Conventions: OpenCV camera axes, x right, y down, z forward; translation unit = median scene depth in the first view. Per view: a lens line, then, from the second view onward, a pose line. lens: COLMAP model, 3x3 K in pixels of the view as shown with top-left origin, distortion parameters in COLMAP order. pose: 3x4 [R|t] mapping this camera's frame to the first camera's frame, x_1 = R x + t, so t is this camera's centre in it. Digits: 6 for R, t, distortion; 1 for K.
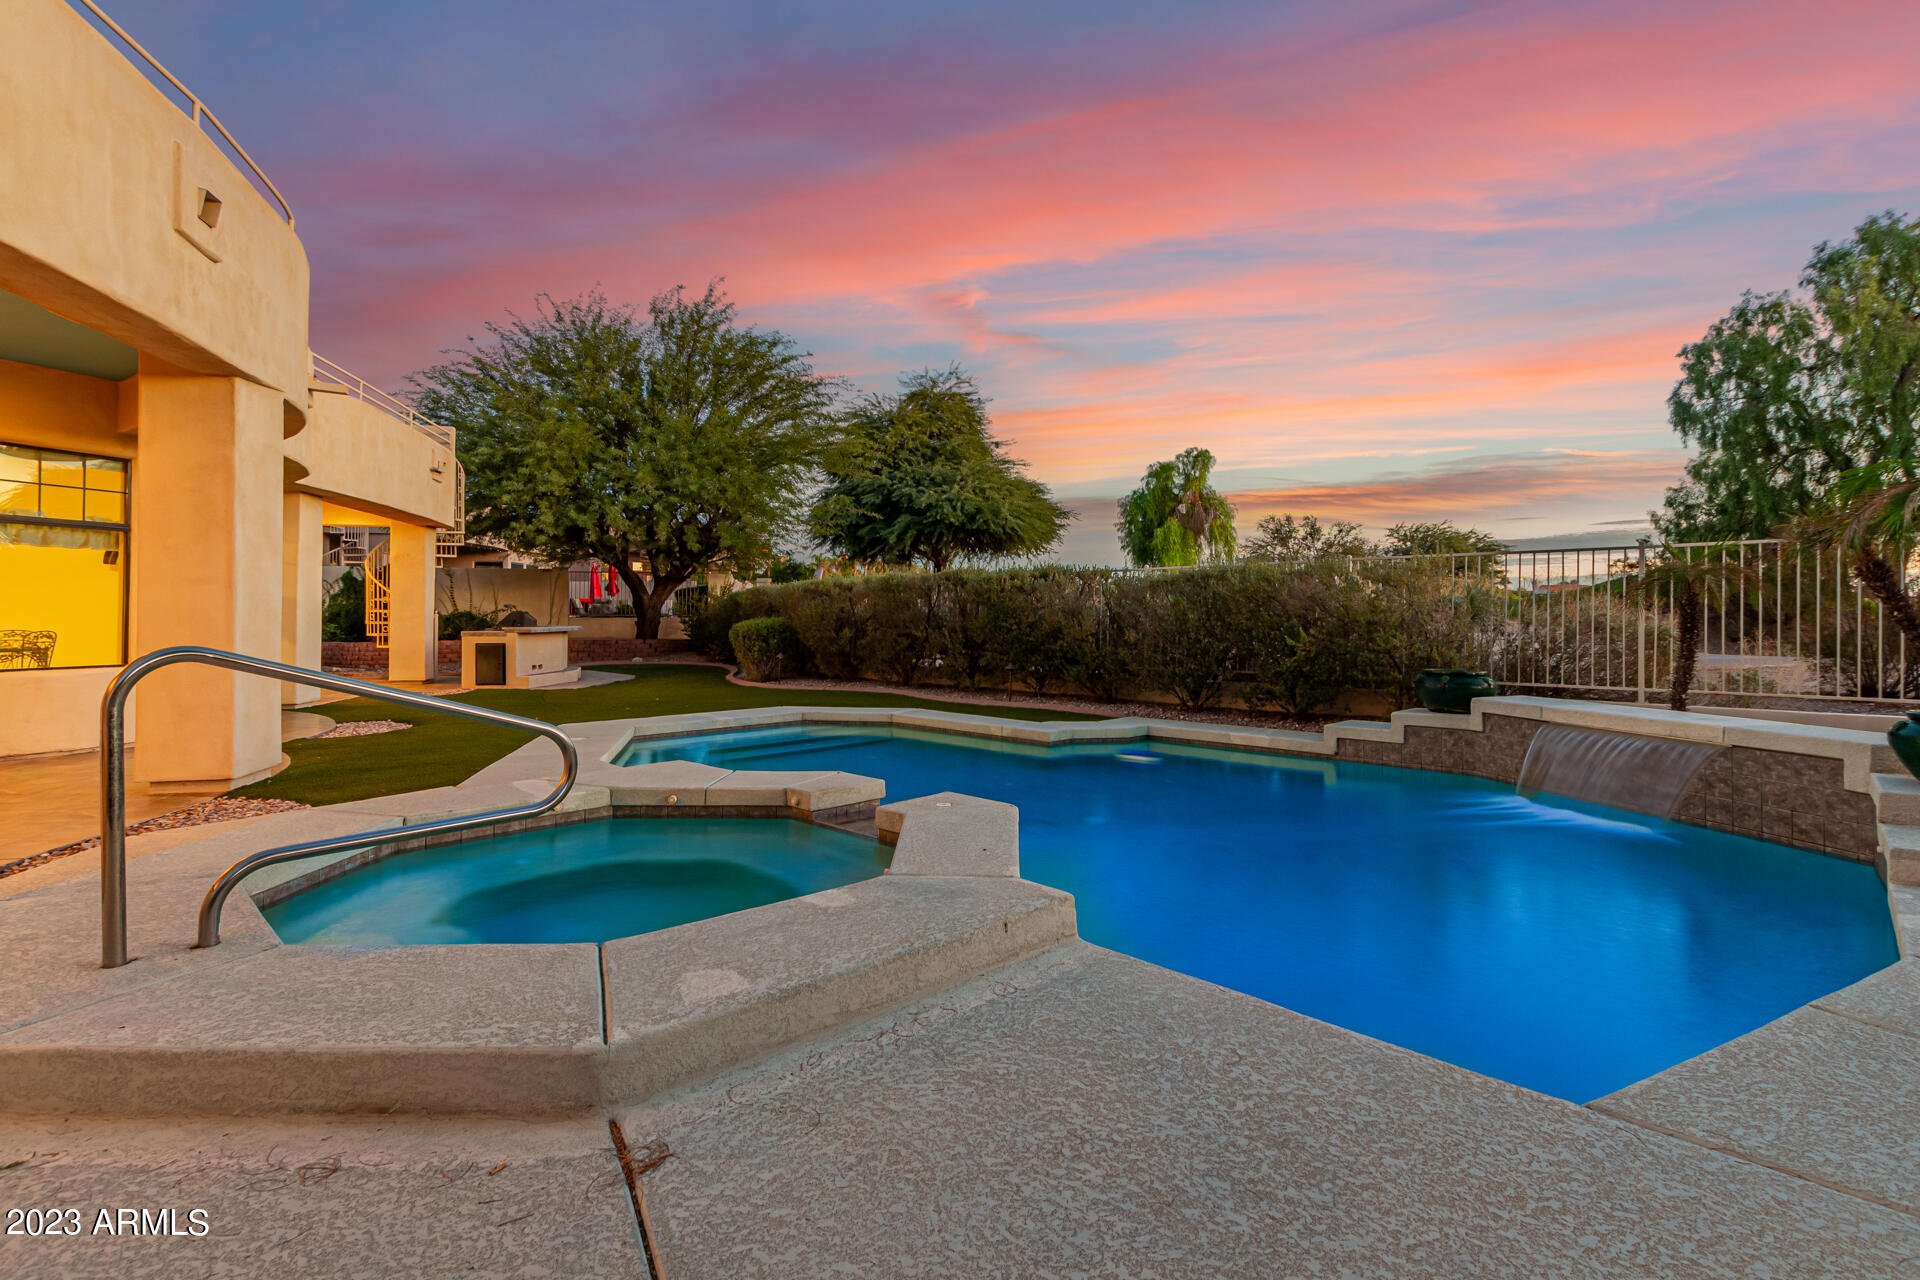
lens RADIAL K [[889.9, 0, 958.4], [0, 889.9, 595.9], [0, 0, 1]] dist [0.015463, -0.000949]
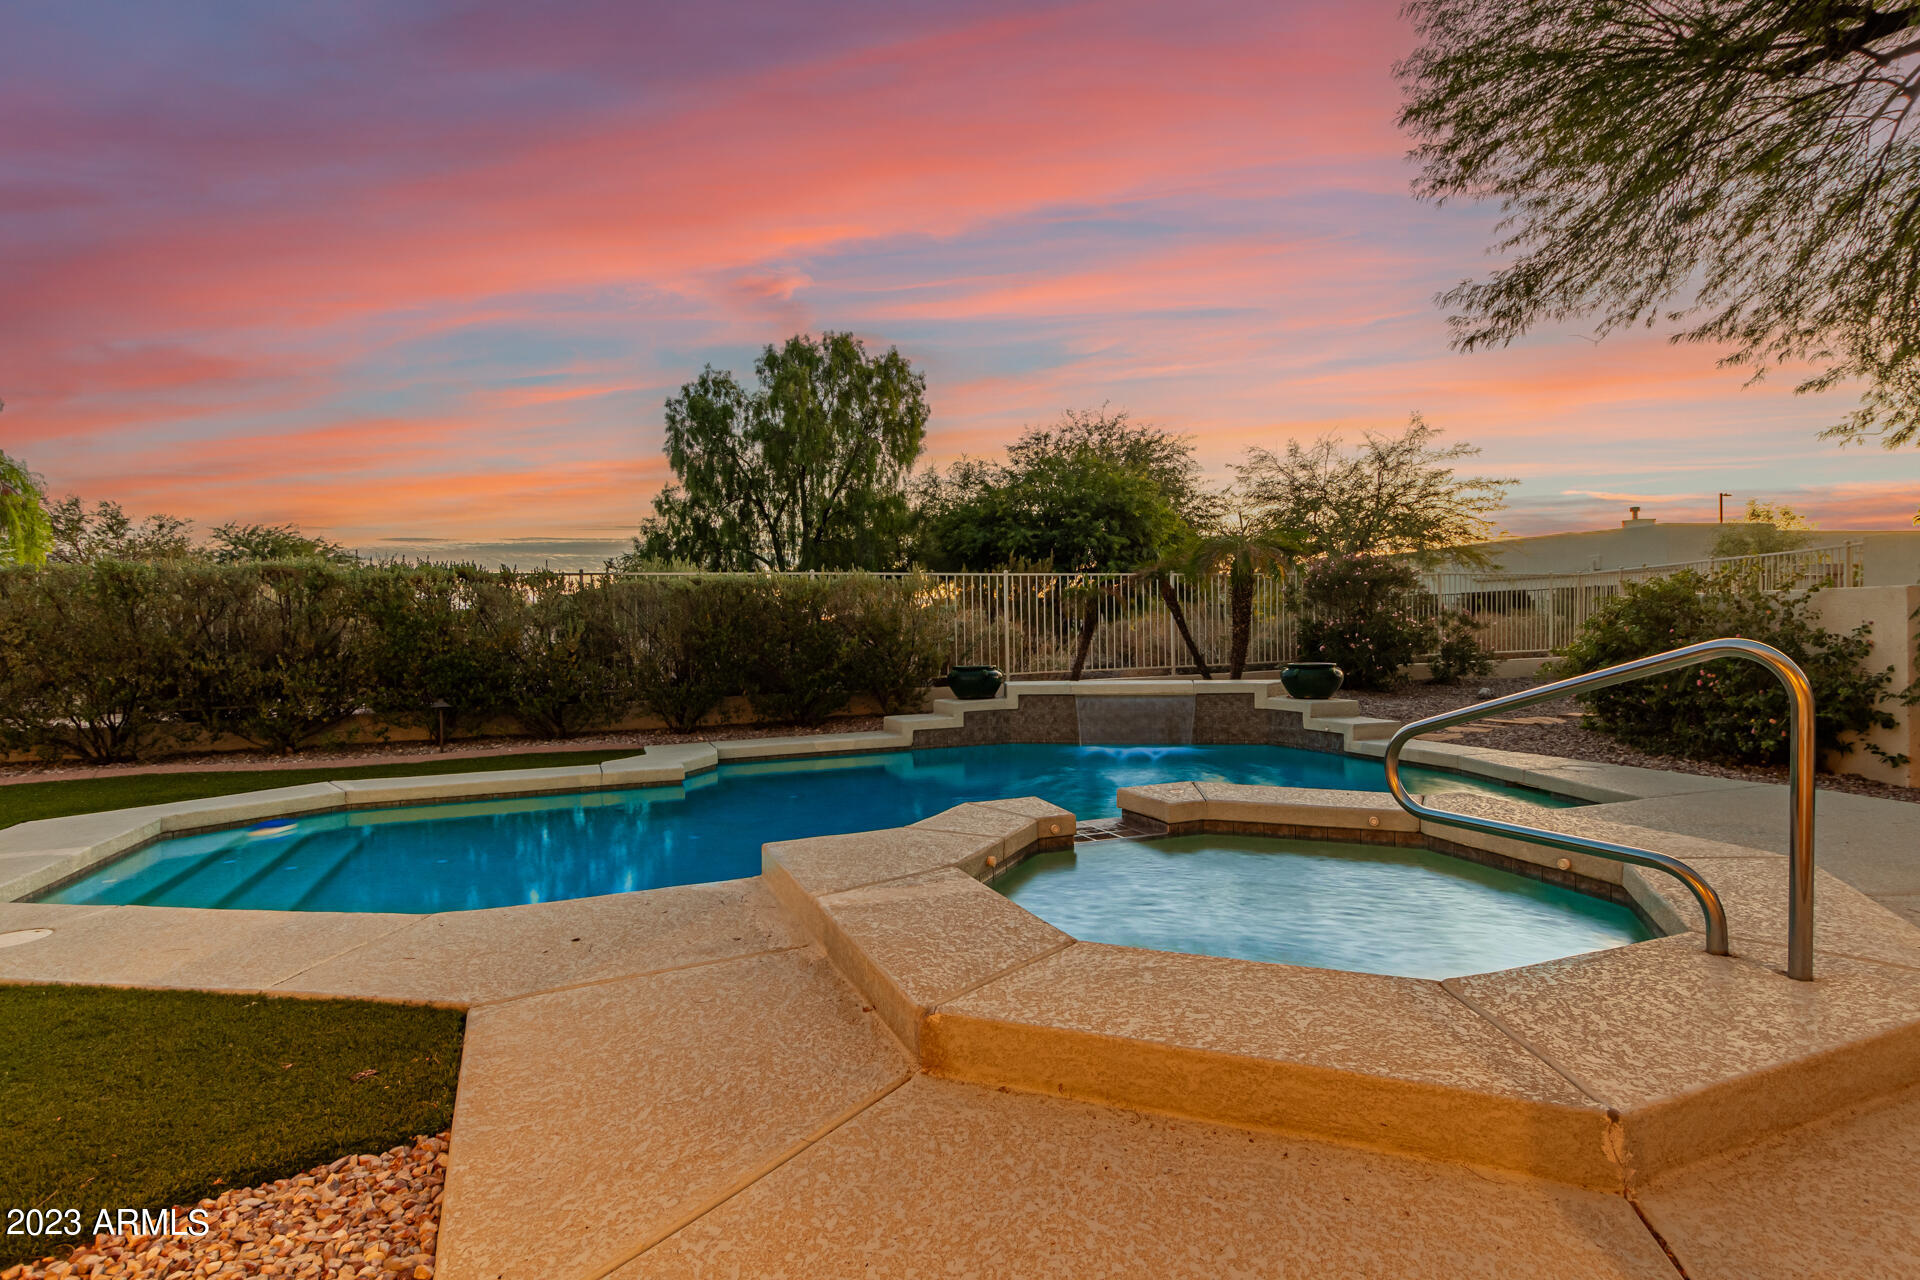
lens RADIAL K [[969.9, 0, 960.0], [0, 969.9, 640.0], [0, 0, 1]] dist [0.008082, 0.000546]
pose [[0.417709, -0.025455, 0.908224, -0.121949], [-0.000596, 0.999600, 0.028290, 0.001057], [-0.908581, -0.012358, 0.417526, 0.074773]]
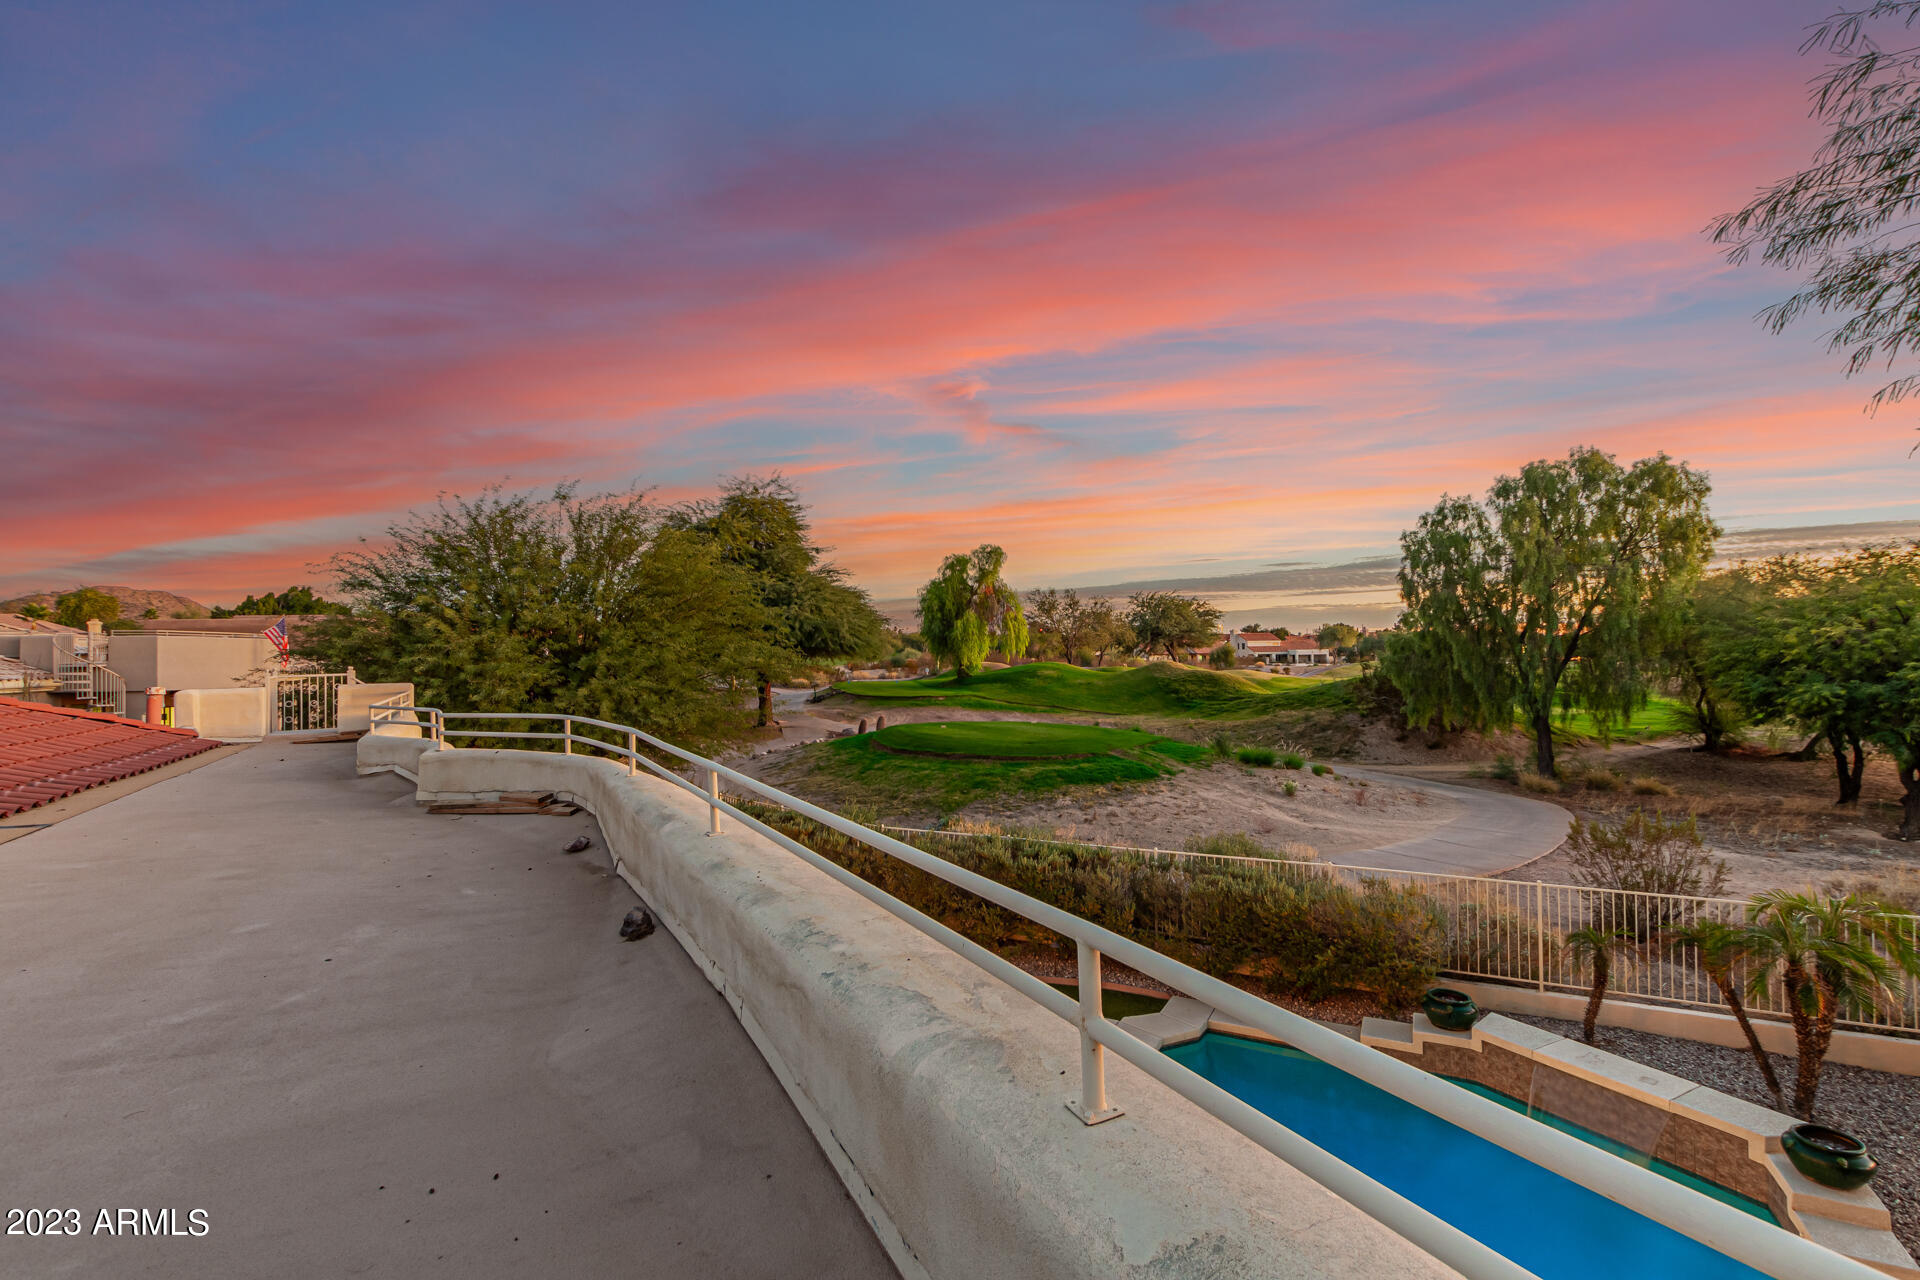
lens RADIAL K [[874.4, 0, 960.0], [0, 874.4, 640.0], [0, 0, 1]] dist [0.001242, 0.000136]
pose [[0.961644, -0.014057, 0.273939, -0.095155], [0.013827, 0.999901, 0.002771, -0.083944], [-0.273951, 0.001123, 0.961743, -0.020190]]
